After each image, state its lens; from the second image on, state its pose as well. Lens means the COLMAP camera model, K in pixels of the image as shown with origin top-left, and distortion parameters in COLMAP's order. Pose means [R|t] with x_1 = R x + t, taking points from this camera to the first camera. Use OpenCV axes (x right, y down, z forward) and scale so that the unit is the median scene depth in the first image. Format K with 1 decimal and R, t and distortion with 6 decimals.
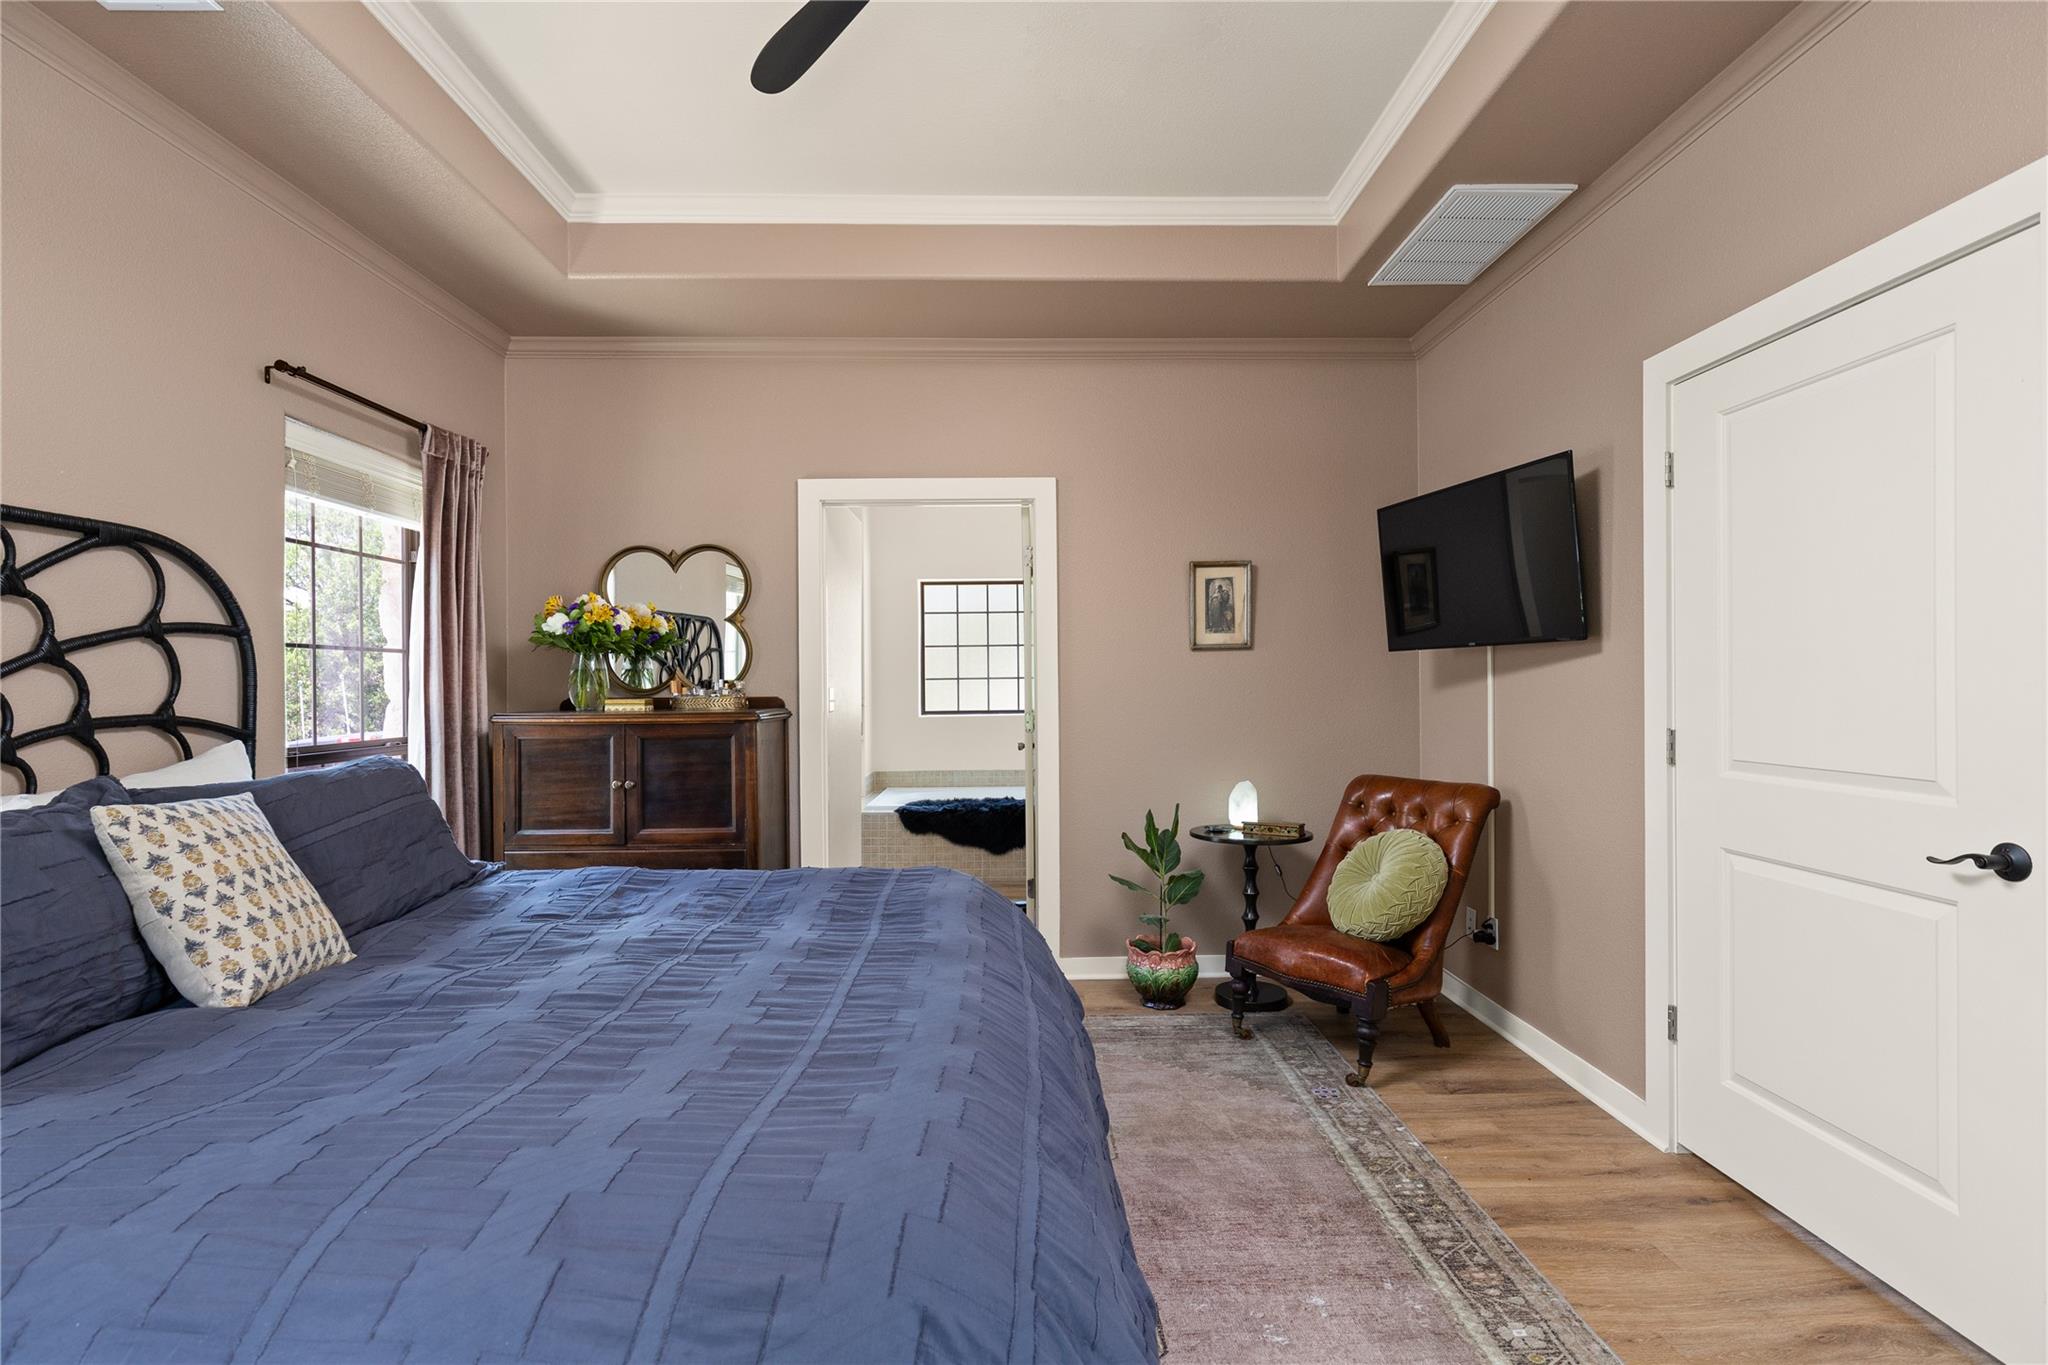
lens RADIAL K [[900.8, 0, 1023.0], [0, 900.8, 681.3], [0, 0, 1]] dist [-0.001219, -0.000090]
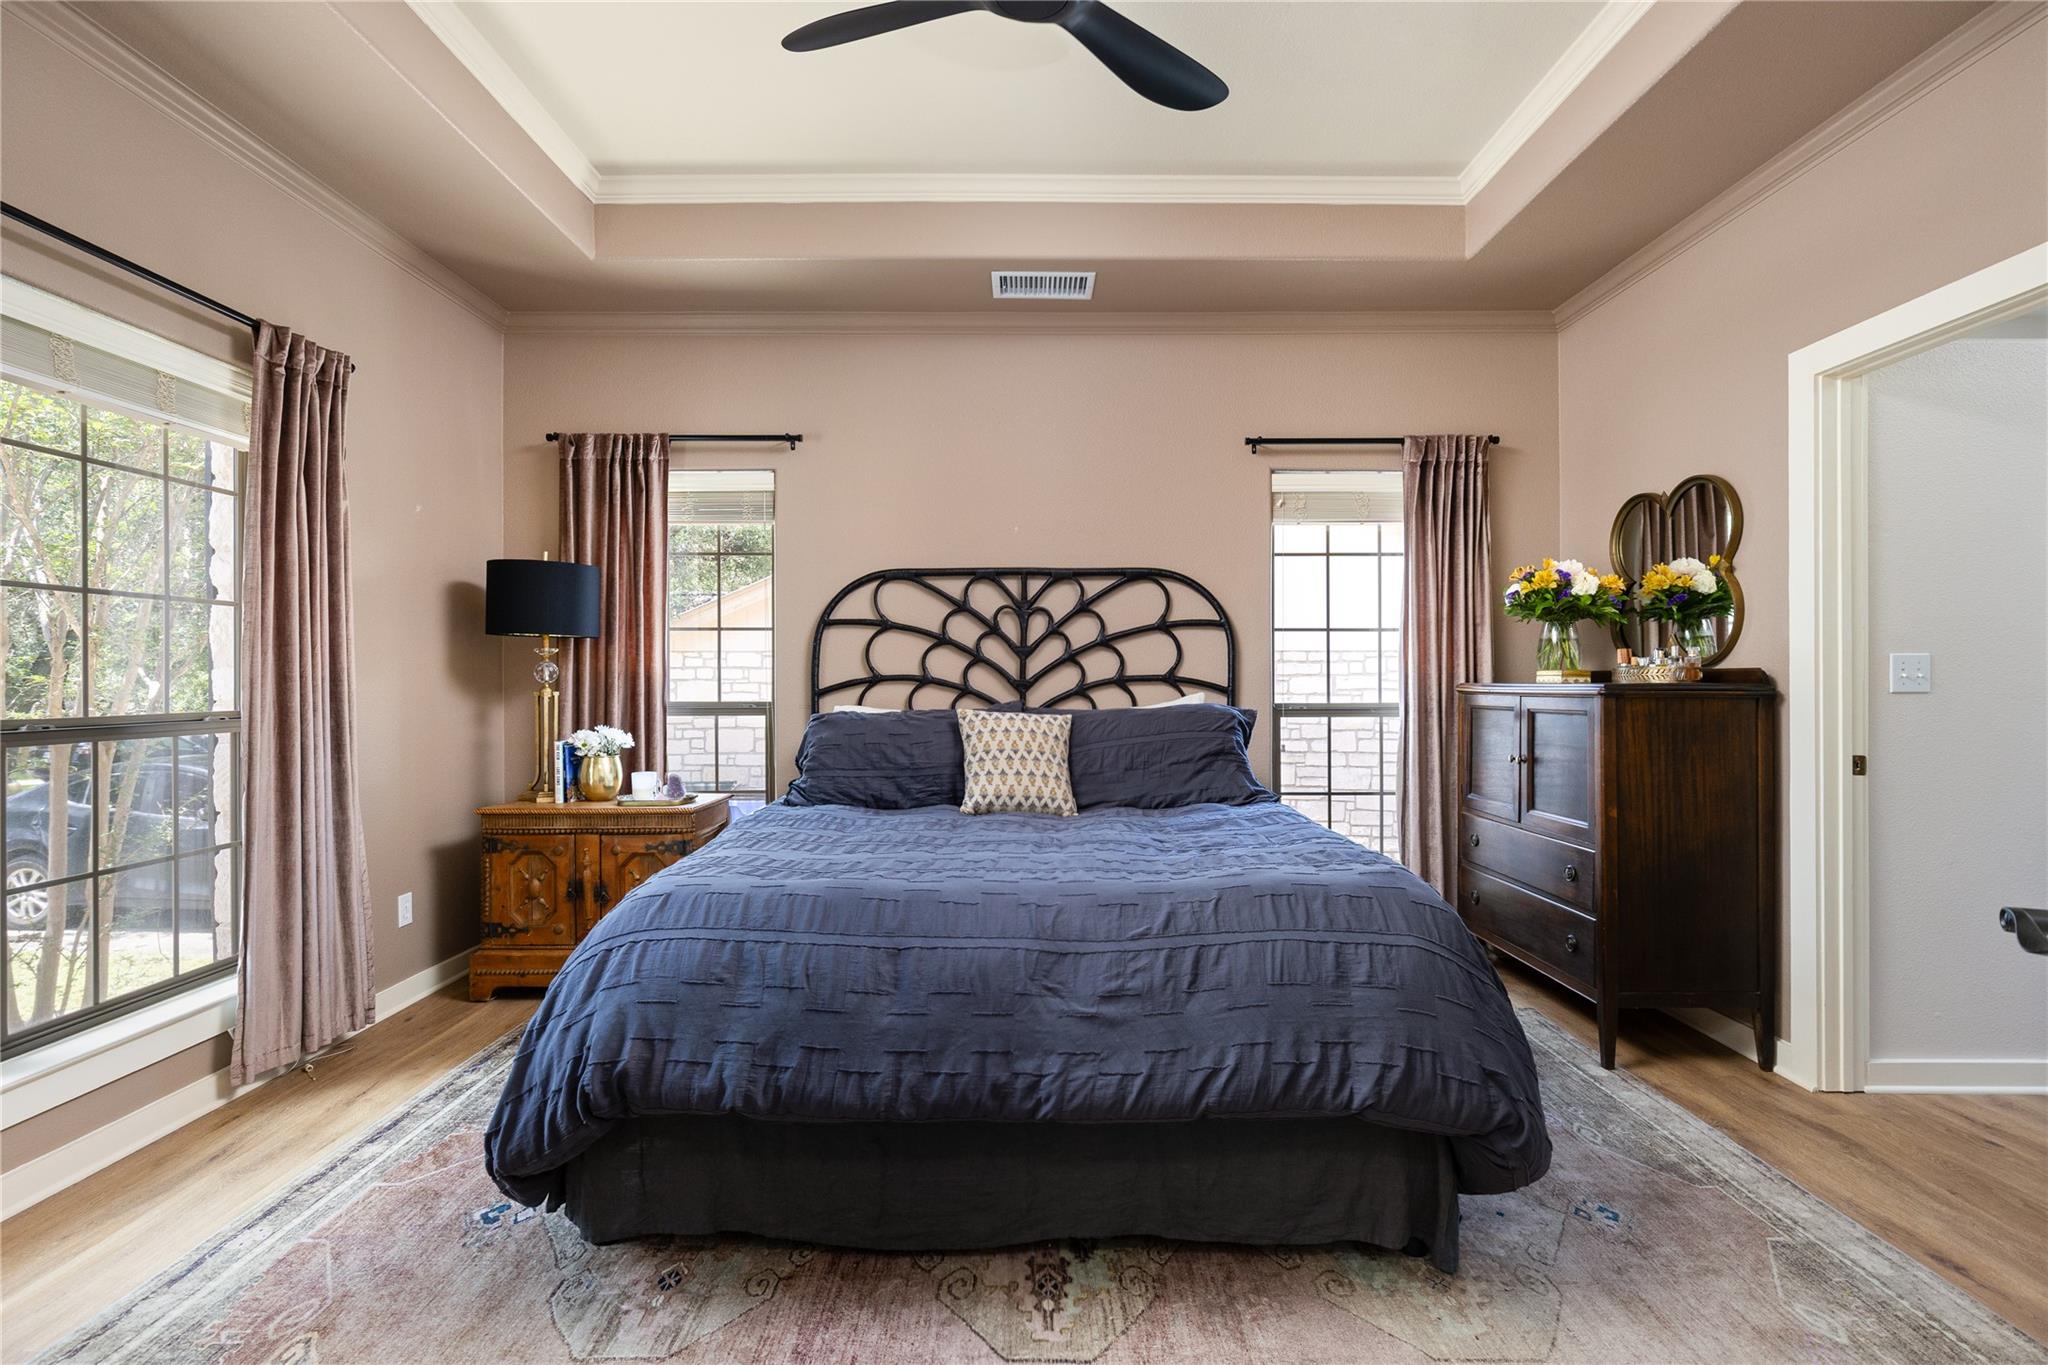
lens RADIAL K [[979.1, 0, 1022.1], [0, 979.1, 683.4], [0, 0, 1]] dist [0.004392, 0.000288]
pose [[-0.009479, 0.004431, -0.999945, 0.899471], [0.000320, 0.999990, 0.004428, 0.043066], [0.999955, -0.000278, -0.009481, 0.738775]]
